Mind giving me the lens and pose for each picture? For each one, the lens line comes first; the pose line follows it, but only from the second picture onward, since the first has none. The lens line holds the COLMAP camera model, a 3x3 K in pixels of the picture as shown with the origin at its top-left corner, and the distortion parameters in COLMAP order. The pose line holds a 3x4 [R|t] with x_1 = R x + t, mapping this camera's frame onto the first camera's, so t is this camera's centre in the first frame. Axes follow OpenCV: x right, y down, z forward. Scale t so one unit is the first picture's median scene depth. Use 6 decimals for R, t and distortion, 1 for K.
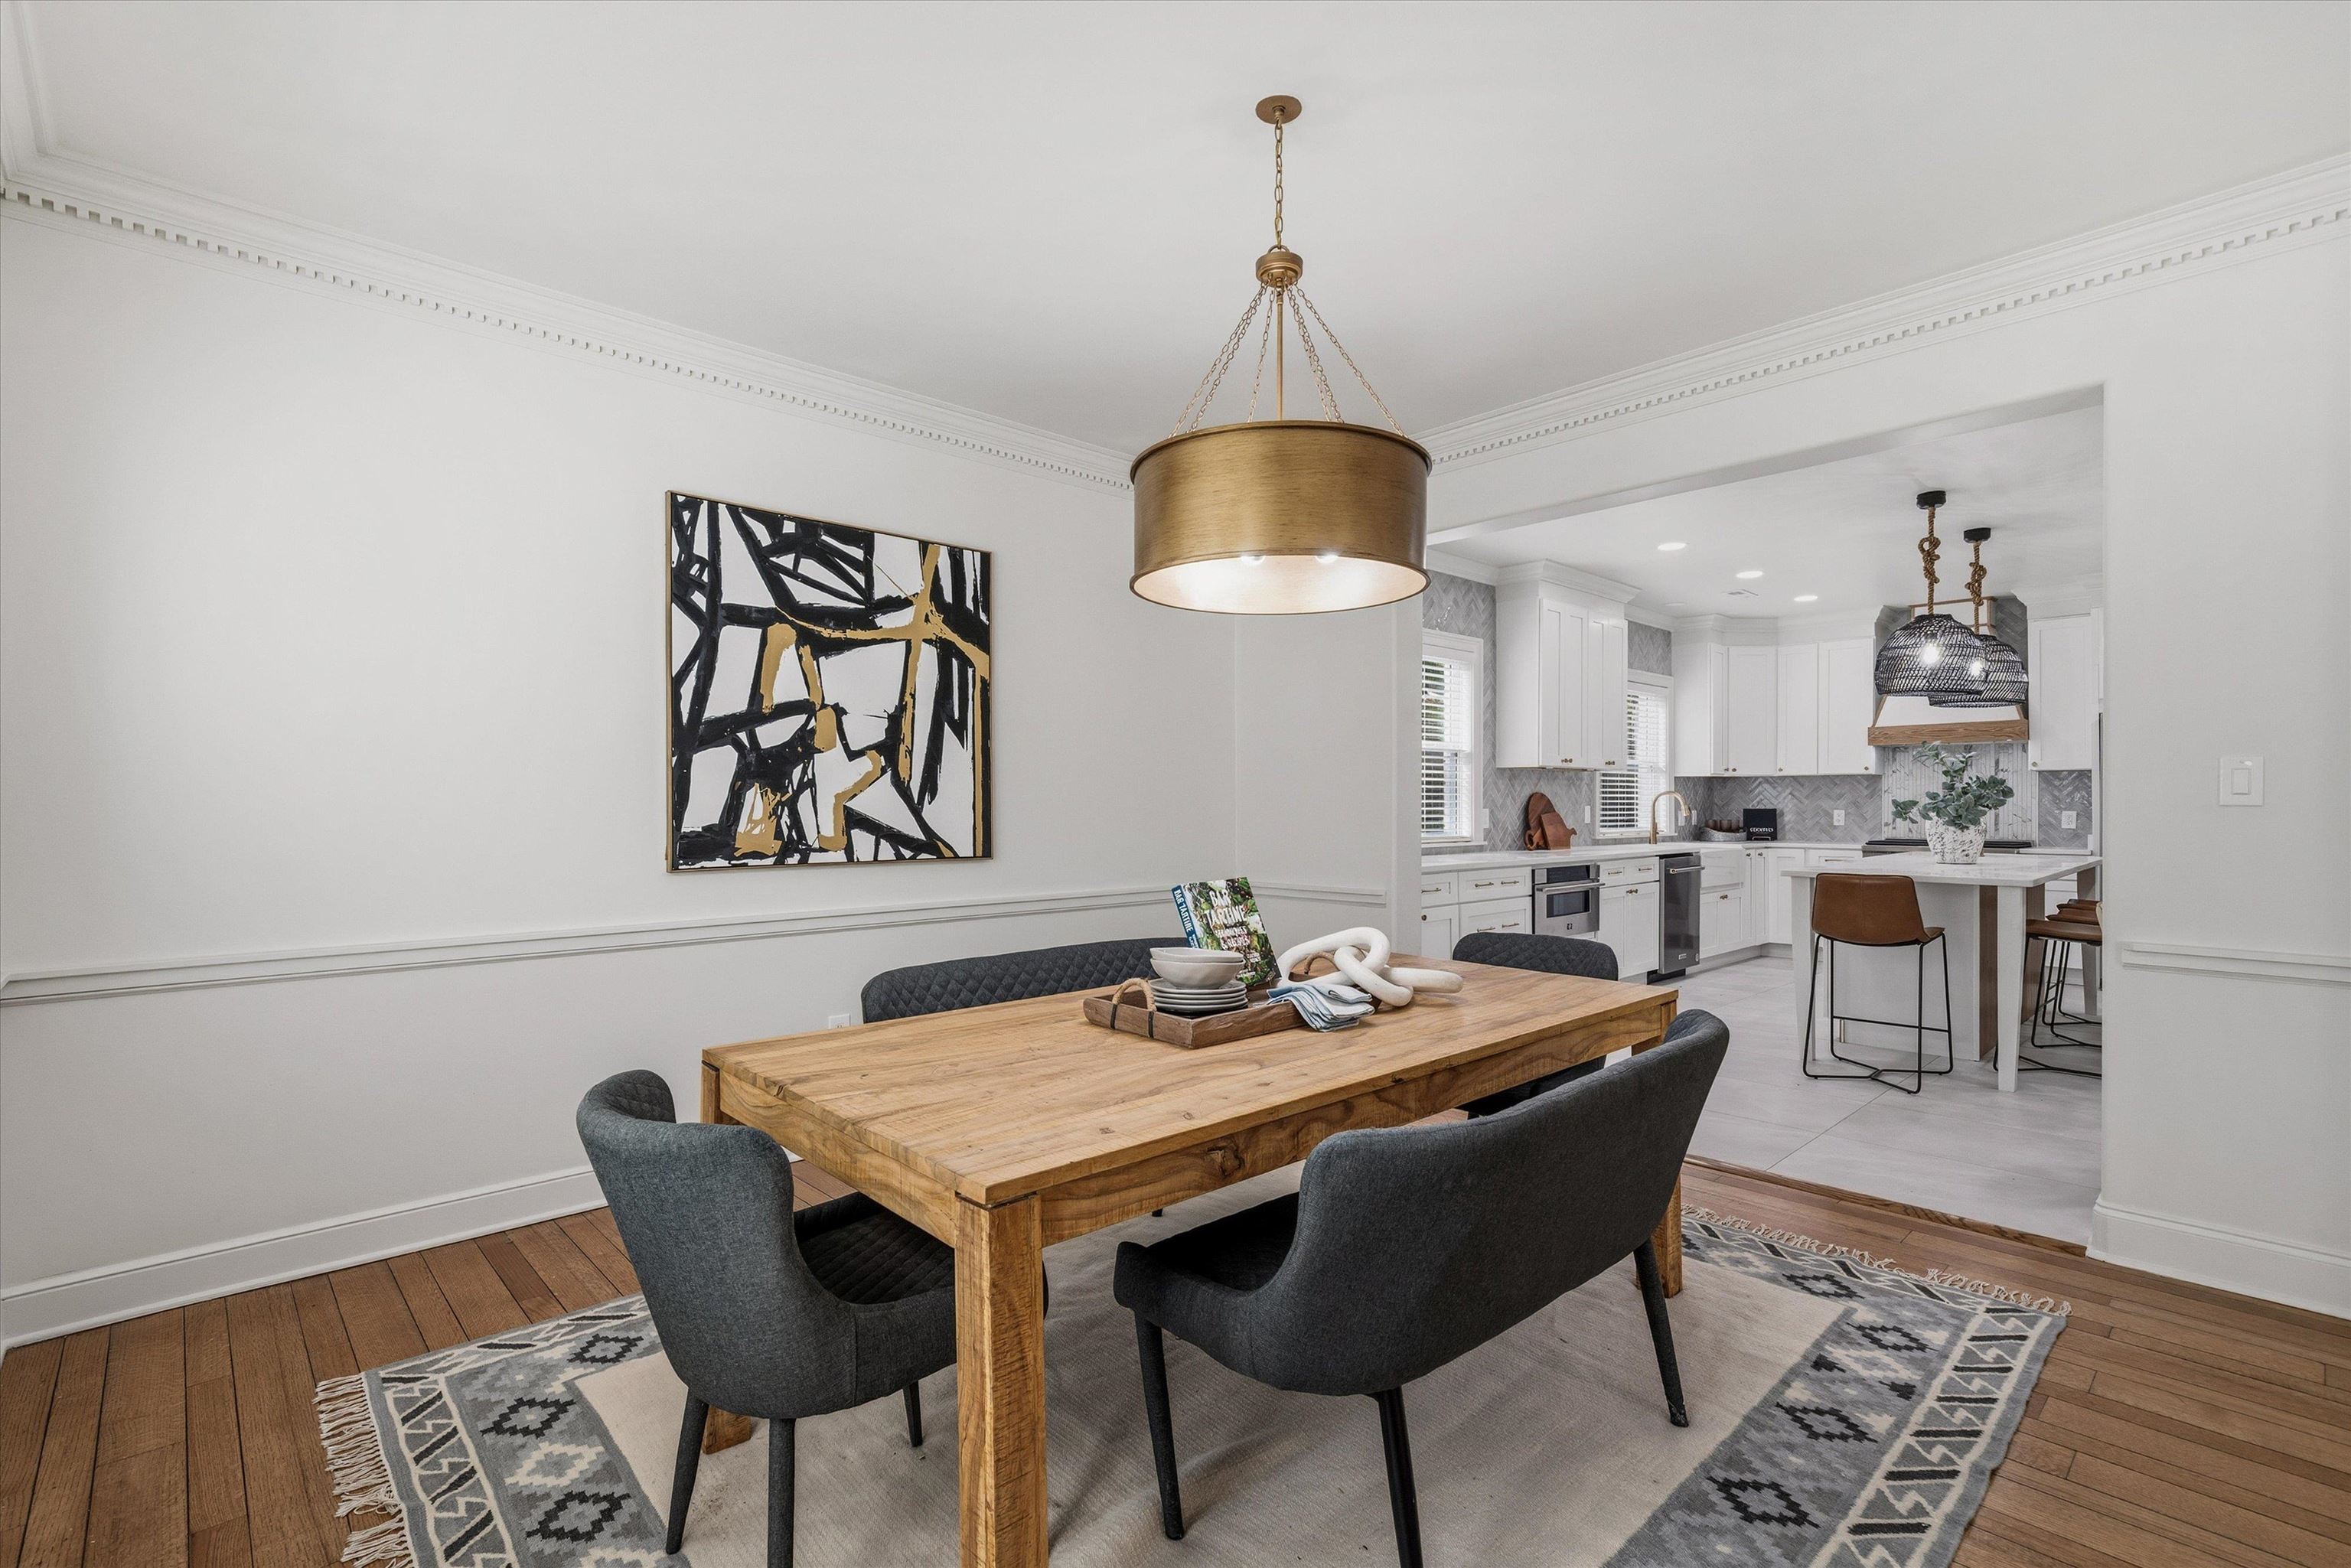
lens RADIAL K [[1089.5, 0, 1175.5], [0, 1089.5, 784.0], [0, 0, 1]] dist [-0.000236, -0.000095]
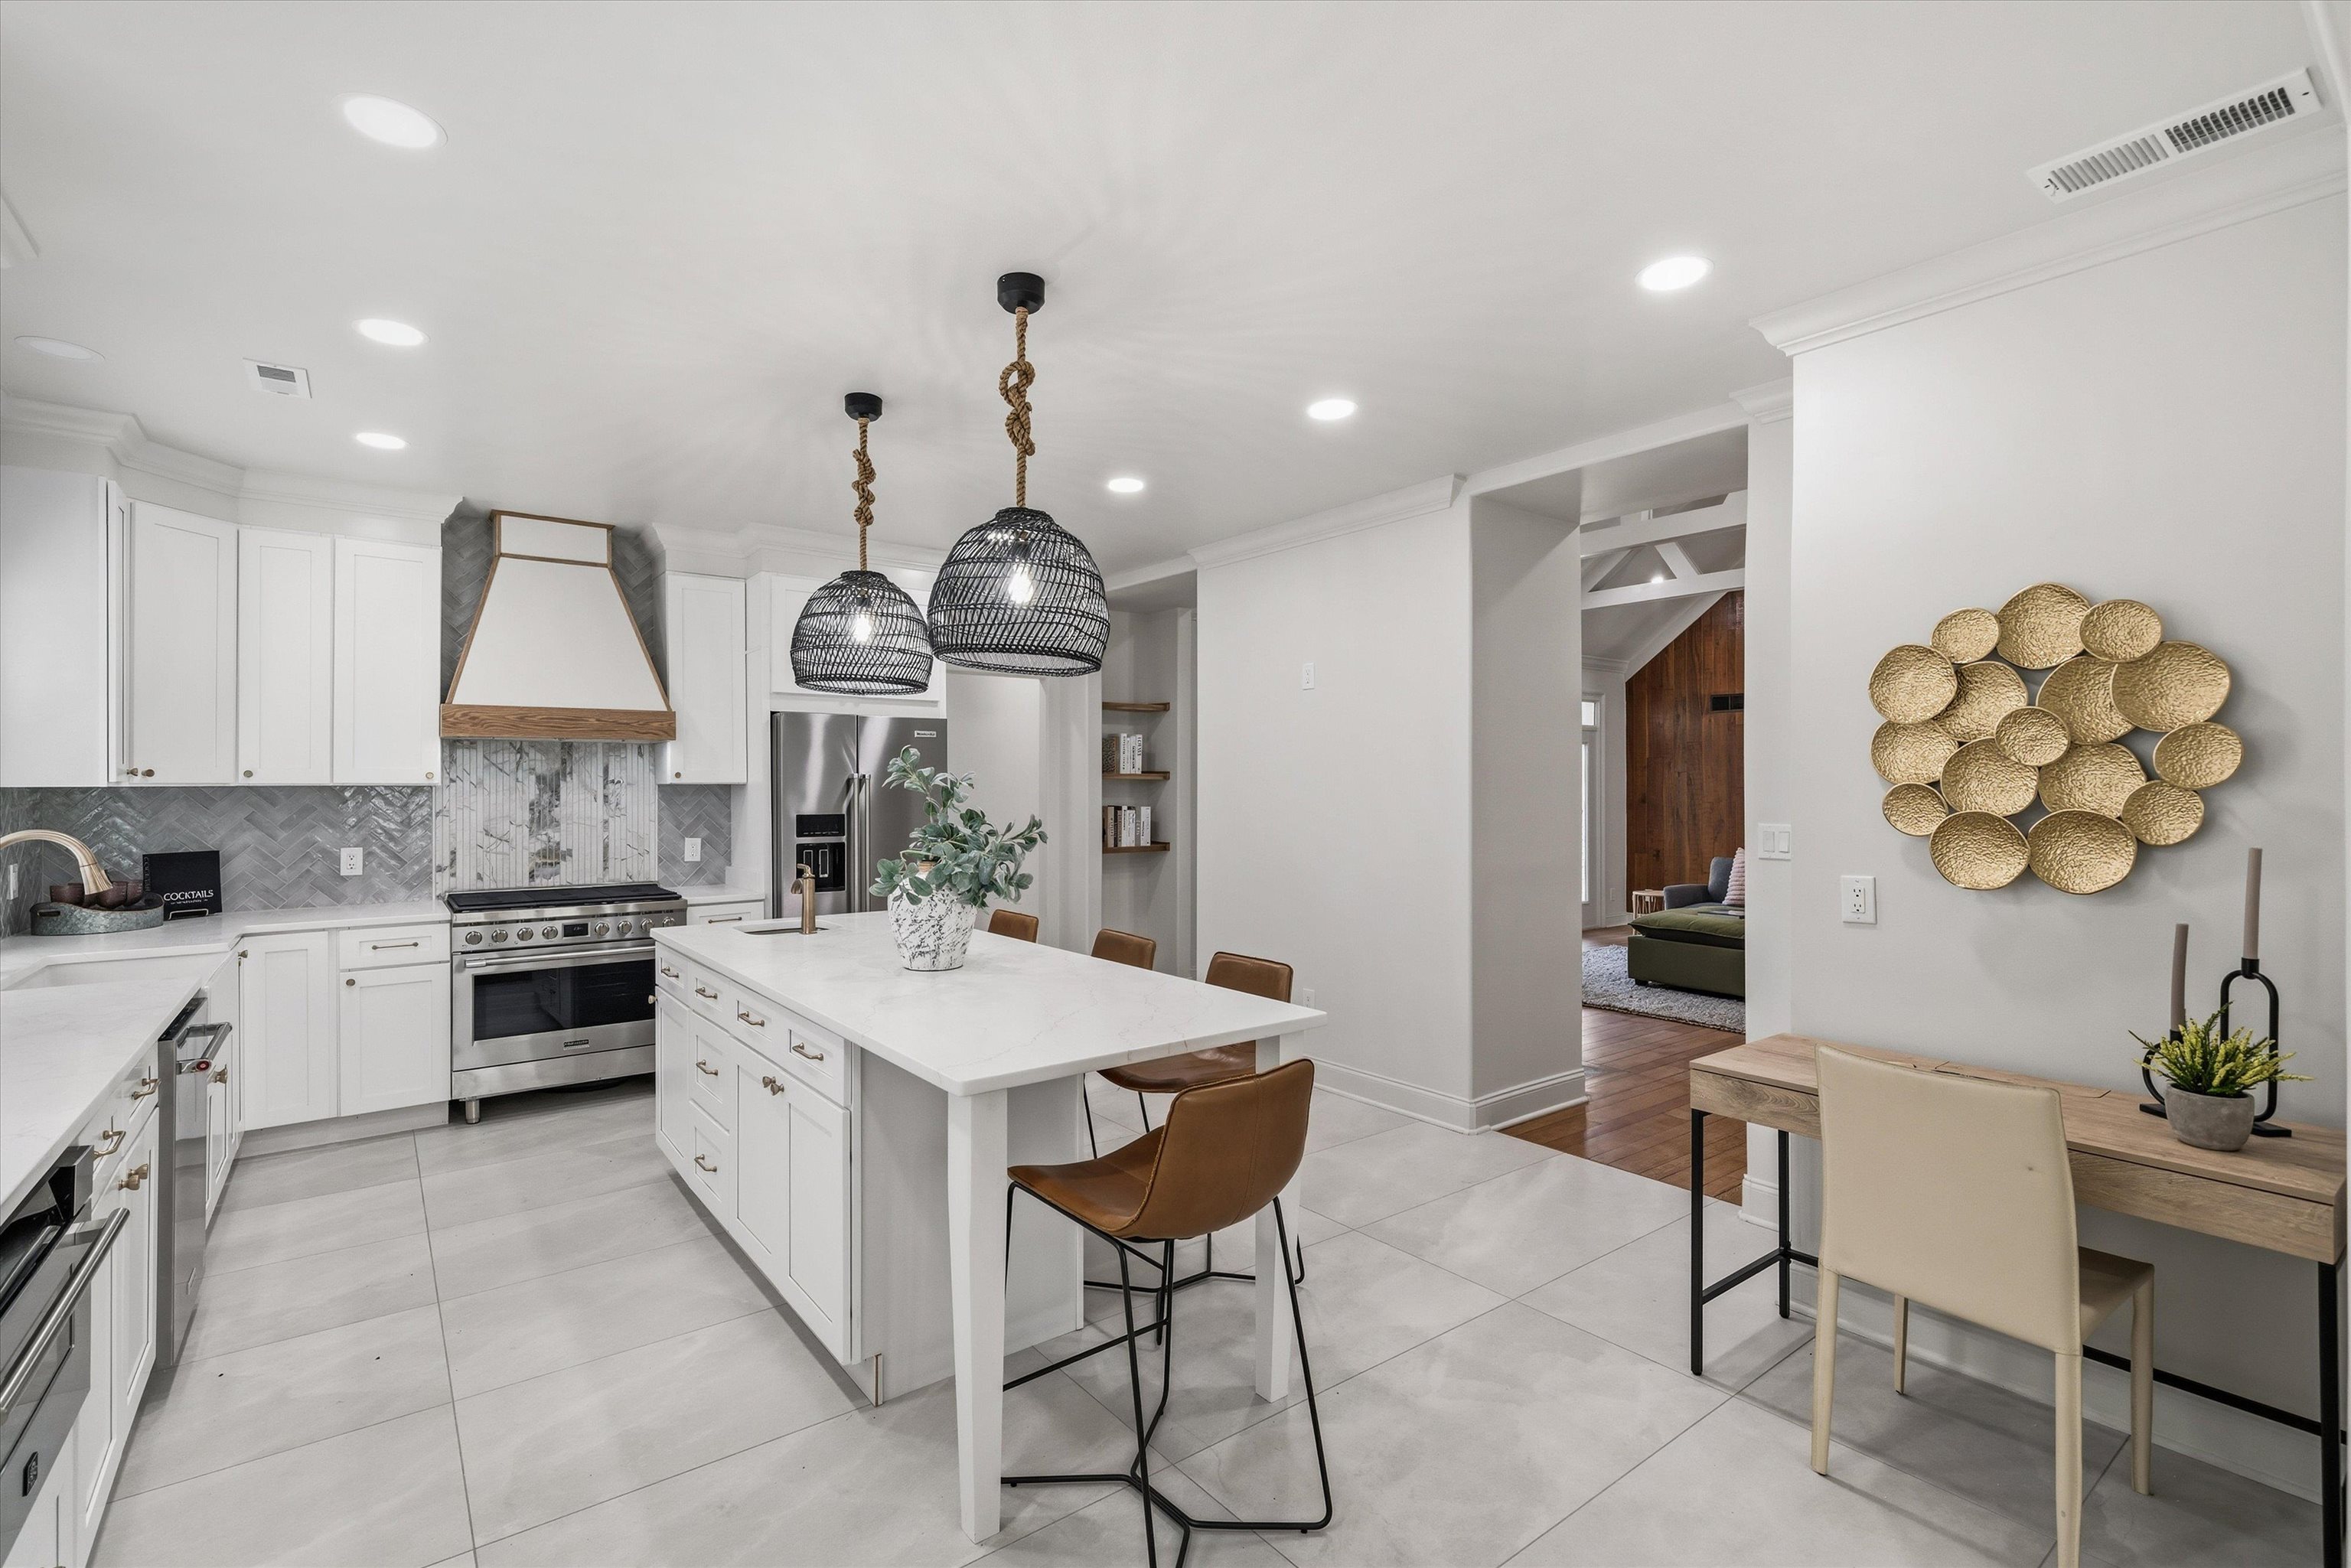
lens RADIAL K [[1052.2, 0, 1175.5], [0, 1052.2, 784.0], [0, 0, 1]] dist [-0.001009, -0.000267]
pose [[0.101293, 0.003528, 0.994850, 0.123184], [-0.017573, 0.999844, -0.001757, -0.015562], [-0.994701, -0.017305, 0.101339, 0.550474]]
